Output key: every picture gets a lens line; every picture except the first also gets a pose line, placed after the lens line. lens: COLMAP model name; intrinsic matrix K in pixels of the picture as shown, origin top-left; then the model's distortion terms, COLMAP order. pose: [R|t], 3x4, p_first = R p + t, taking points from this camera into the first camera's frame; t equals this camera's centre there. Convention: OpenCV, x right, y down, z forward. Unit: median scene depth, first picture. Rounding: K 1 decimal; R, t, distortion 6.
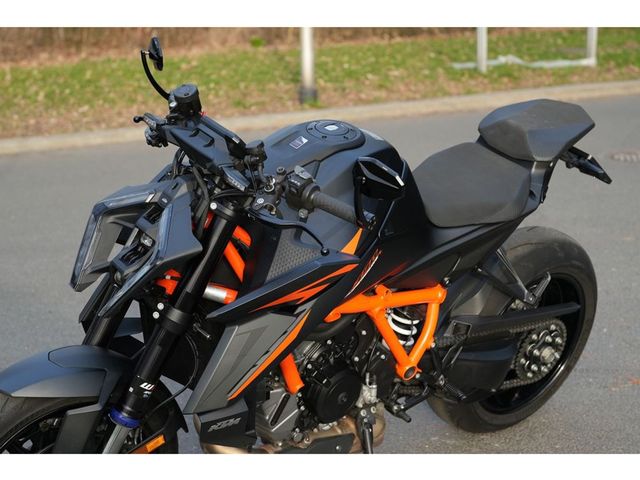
lens RADIAL K [[1331.6, 0, 320.0], [0, 1331.6, 240.0], [0, 0, 1]] dist [-0.060685, 0.359745]
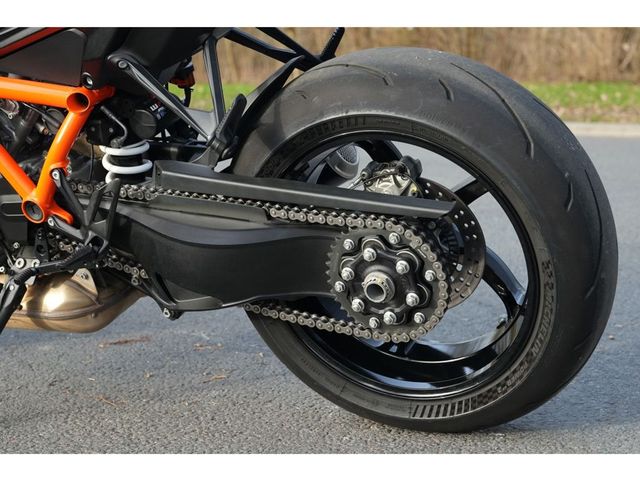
lens RADIAL K [[1426.5, 0, 320.0], [0, 1426.5, 240.0], [0, 0, 1]] dist [-0.017860, -1.701661]
pose [[0.399488, 0.151697, -0.904100, 0.800875], [-0.193198, 0.977996, 0.078729, 0.033429], [0.896149, 0.143220, 0.420005, 0.883140]]
